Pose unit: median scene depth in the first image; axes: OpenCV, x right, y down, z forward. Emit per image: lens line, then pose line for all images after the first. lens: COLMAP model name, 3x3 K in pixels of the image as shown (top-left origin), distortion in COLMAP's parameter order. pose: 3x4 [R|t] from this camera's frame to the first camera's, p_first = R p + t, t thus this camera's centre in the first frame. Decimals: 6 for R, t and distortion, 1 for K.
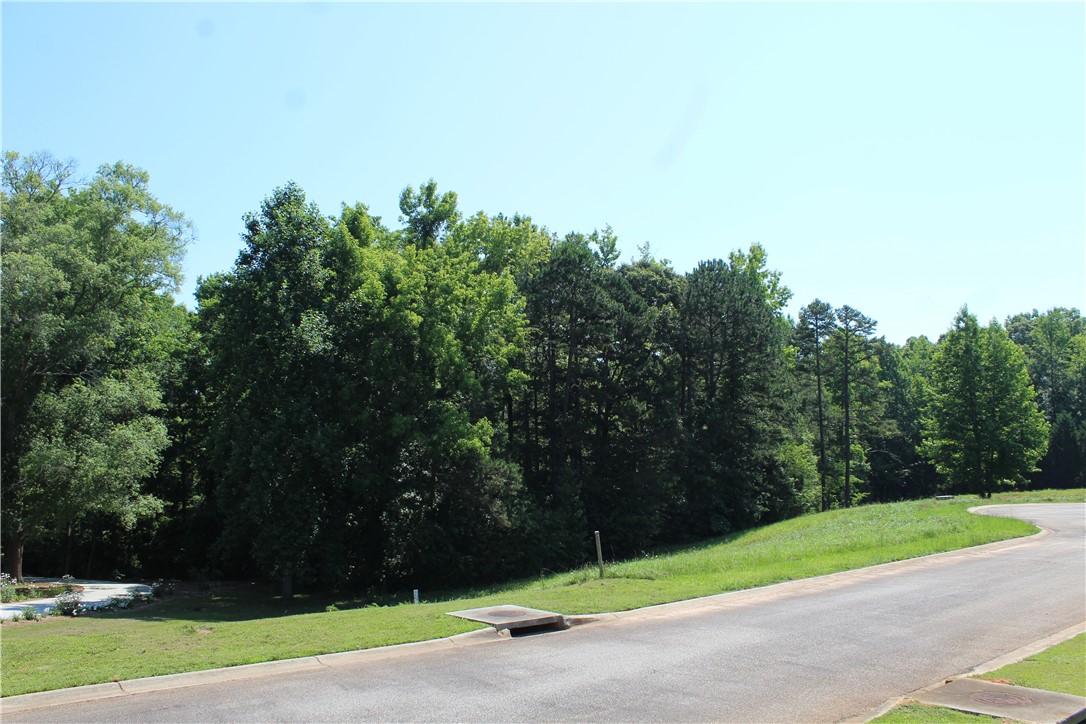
lens RADIAL K [[893.8, 0, 540.5], [0, 893.8, 362.0], [0, 0, 1]] dist [-0.147227, 0.106266]
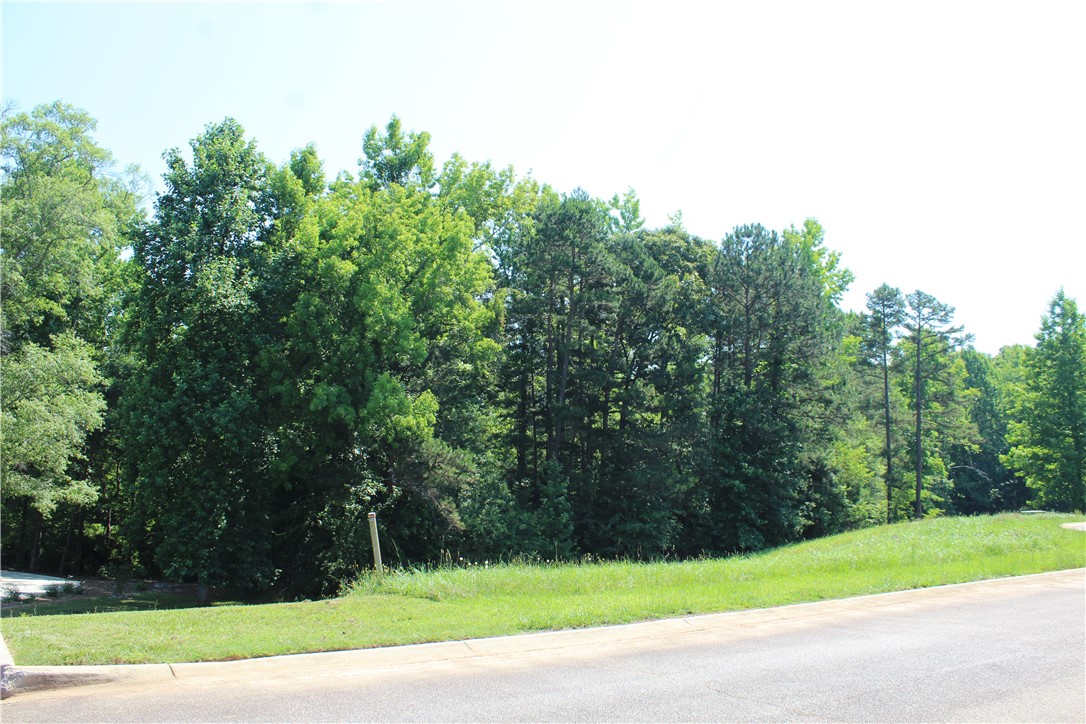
lens RADIAL K [[893.8, 0, 534.1], [0, 893.8, 353.3], [0, 0, 1]] dist [-0.147227, 0.106266]
pose [[0.994615, 0.013870, -0.102702, 0.094824], [-0.016784, 0.999479, -0.027563, 0.041327], [0.102266, 0.029138, 0.994330, 0.176065]]
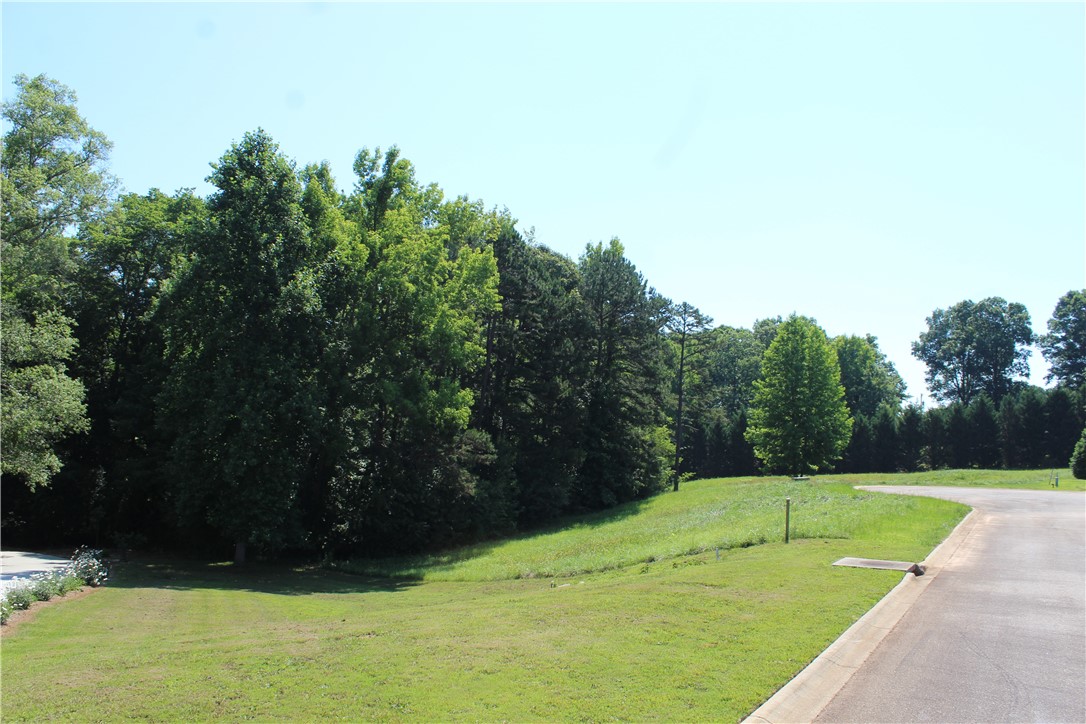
lens RADIAL K [[893.8, 0, 549.4], [0, 893.8, 357.0], [0, 0, 1]] dist [-0.147227, 0.106266]
pose [[0.943237, 0.066419, 0.325410, -0.258709], [-0.073881, 0.997211, 0.010612, 0.007200], [-0.323797, -0.034052, 0.945514, 0.001101]]
